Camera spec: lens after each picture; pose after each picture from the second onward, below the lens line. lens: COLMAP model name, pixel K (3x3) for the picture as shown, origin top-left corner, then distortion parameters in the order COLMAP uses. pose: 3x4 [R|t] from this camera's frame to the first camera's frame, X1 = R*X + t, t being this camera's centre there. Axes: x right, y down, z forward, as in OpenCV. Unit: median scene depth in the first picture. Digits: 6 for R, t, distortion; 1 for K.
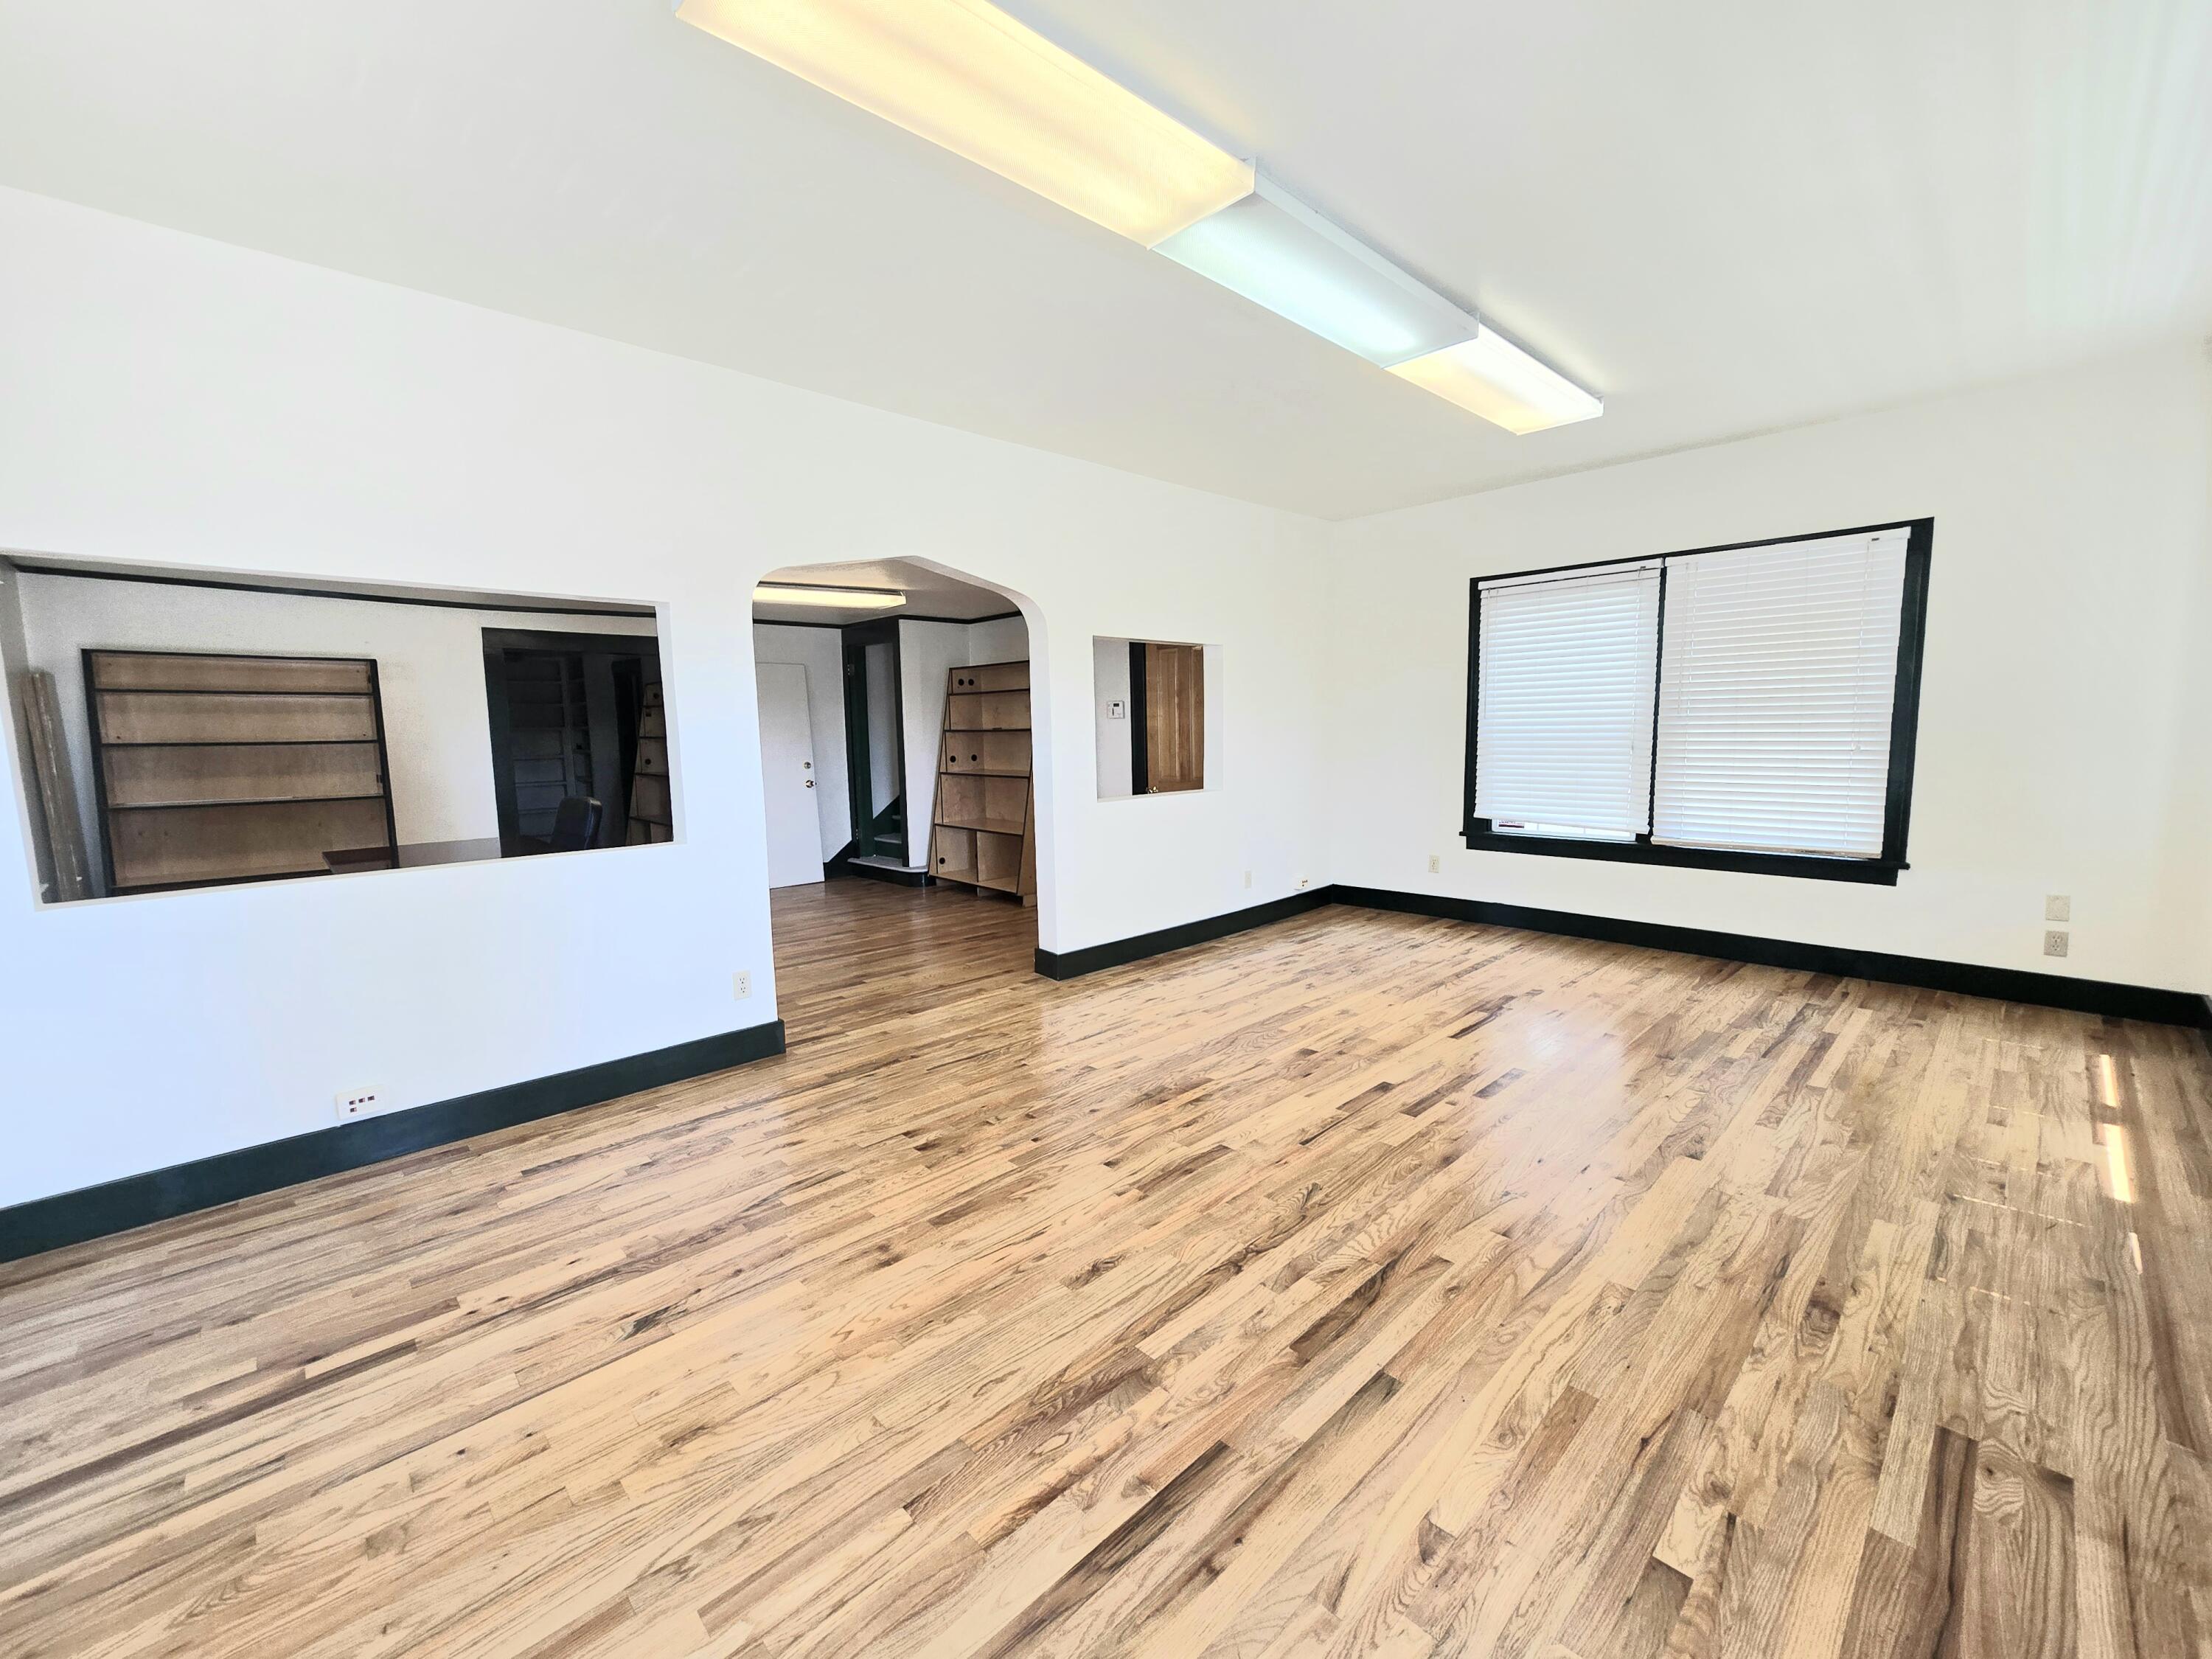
lens RADIAL K [[904.8, 0, 1104.6], [0, 904.8, 835.1], [0, 0, 1]] dist [-0.002272, -0.000114]
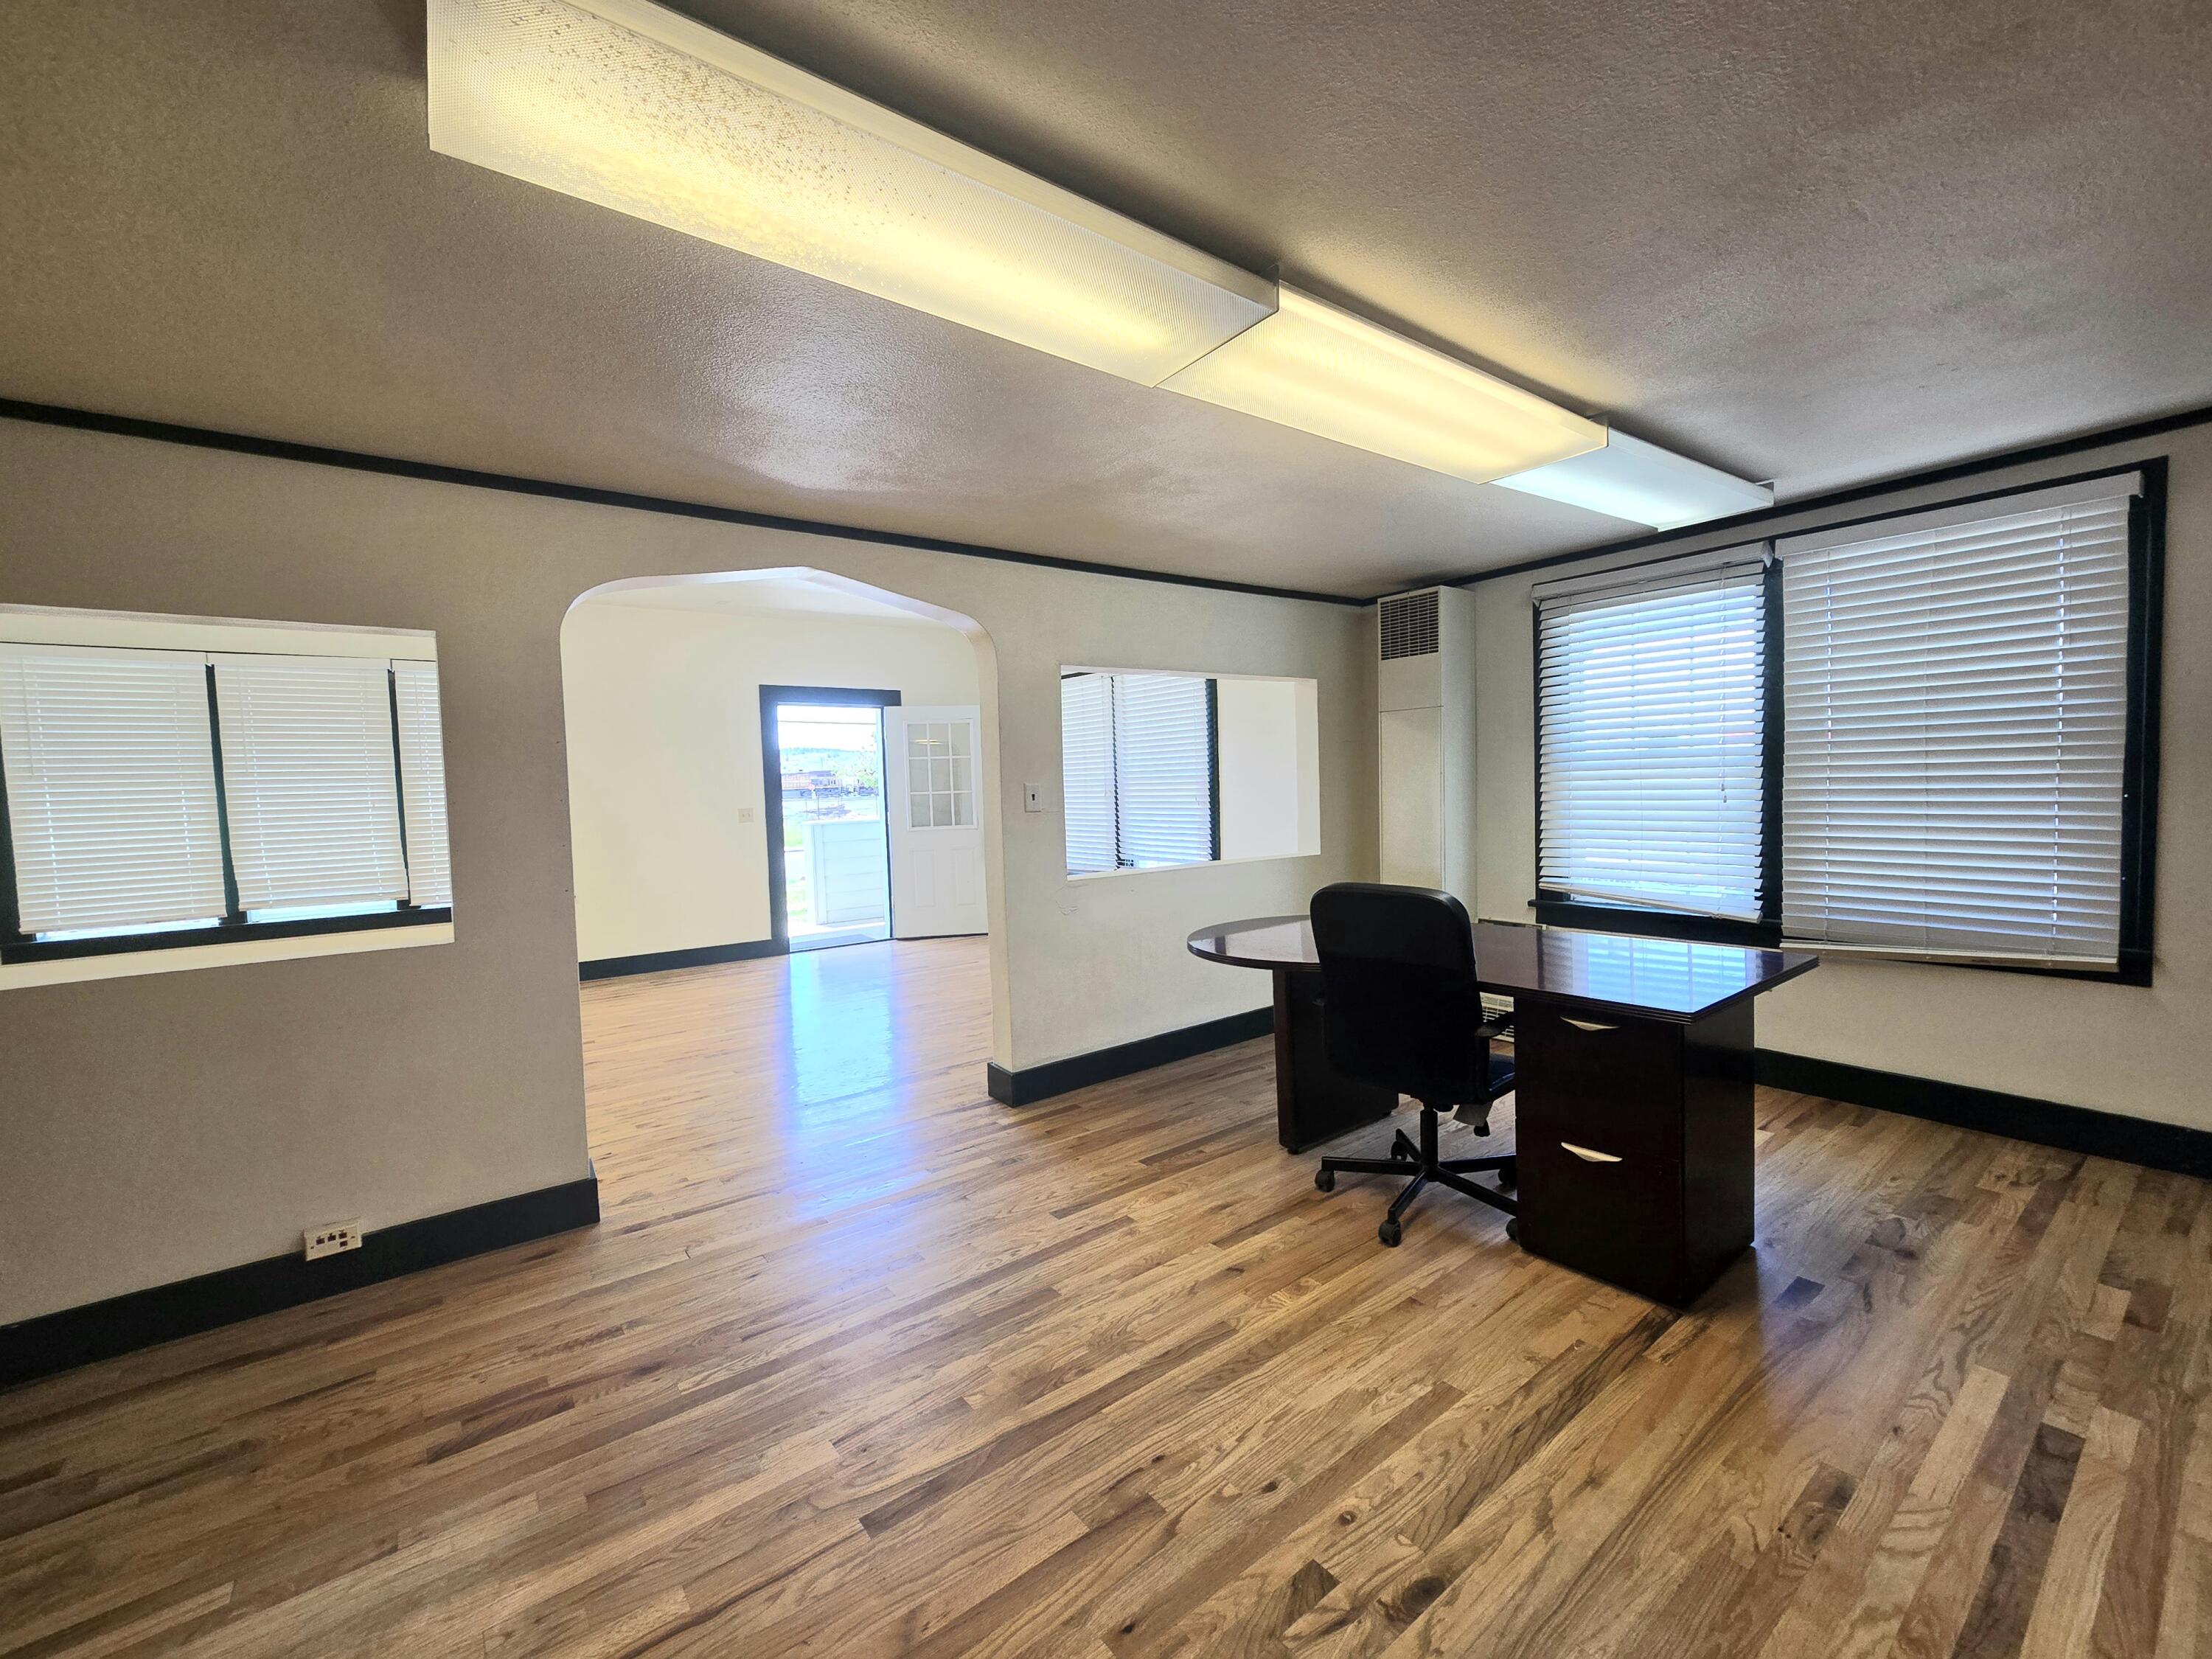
lens RADIAL K [[904.8, 0, 1104.6], [0, 904.8, 835.1], [0, 0, 1]] dist [-0.002272, -0.000114]
pose [[-0.992032, 0.041597, 0.118924, -0.611329], [0.062128, 0.982691, 0.174525, -0.217902], [-0.109606, 0.180522, -0.977445, 1.908301]]
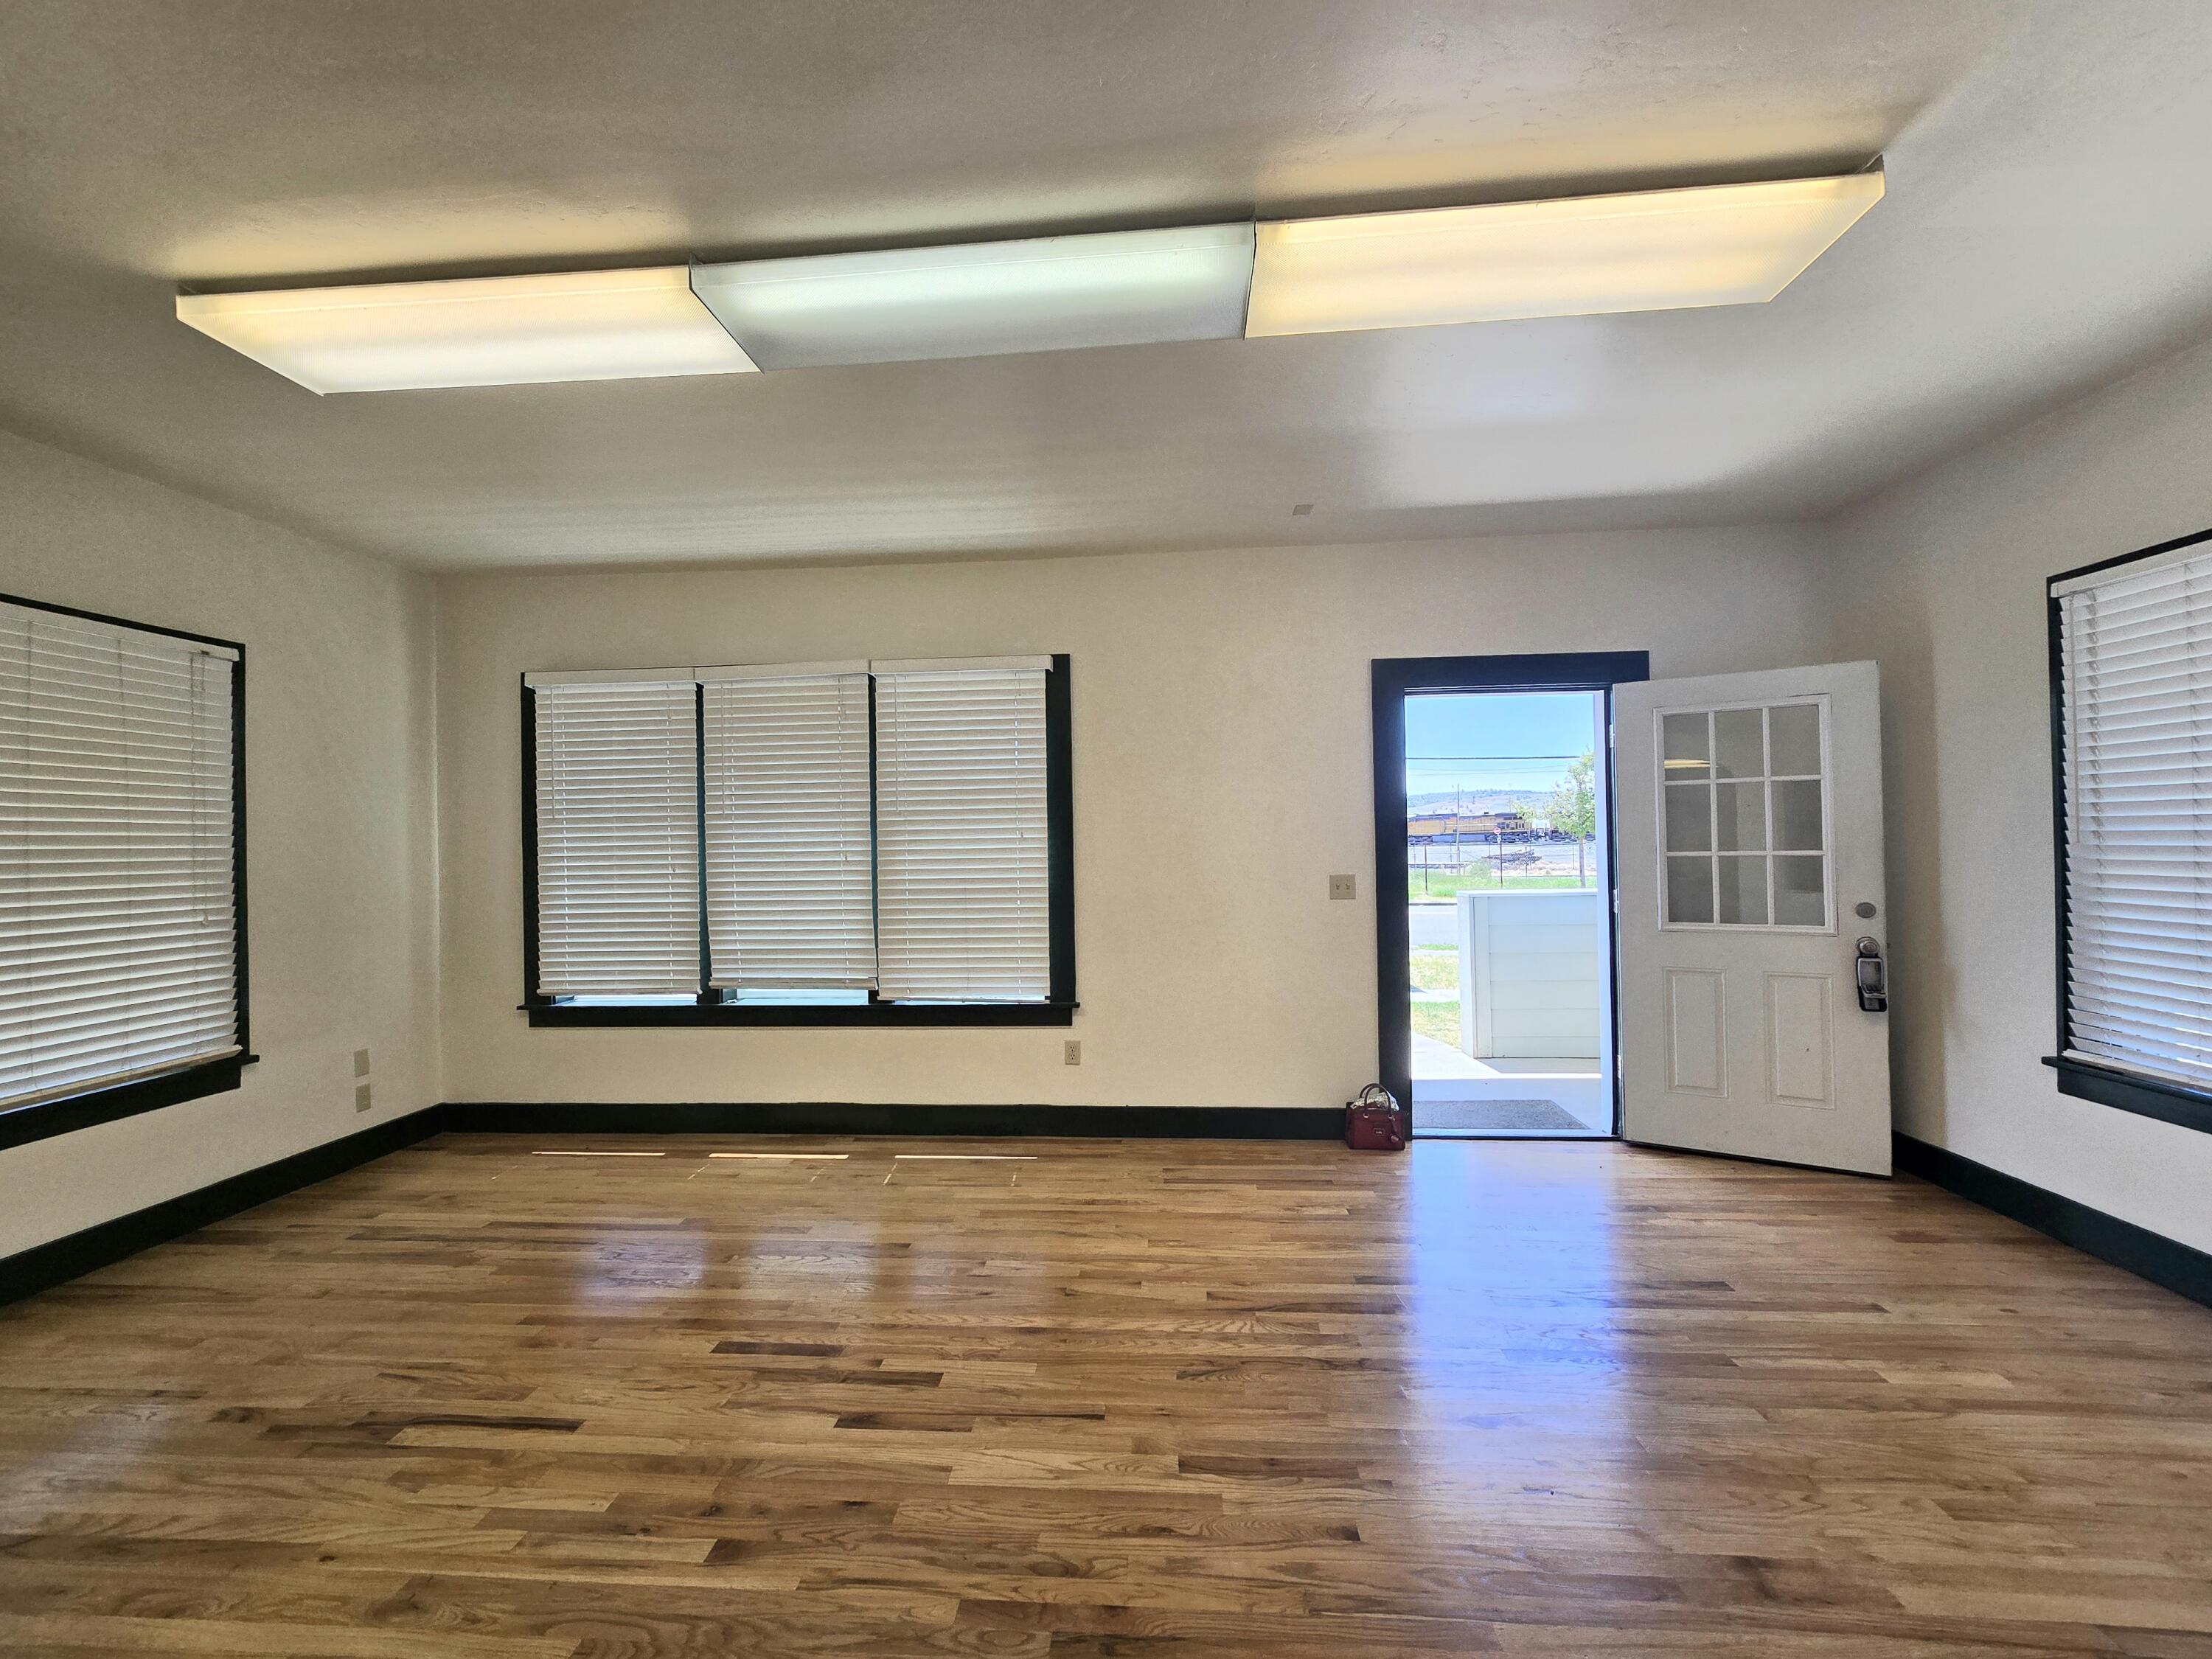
lens RADIAL K [[904.8, 0, 1104.6], [0, 904.8, 835.1], [0, 0, 1]] dist [-0.002272, -0.000114]
pose [[-0.666687, 0.036056, 0.744465, -0.269212], [0.119460, 0.991086, 0.058979, -0.136709], [-0.735702, 0.128254, -0.665051, 1.067555]]
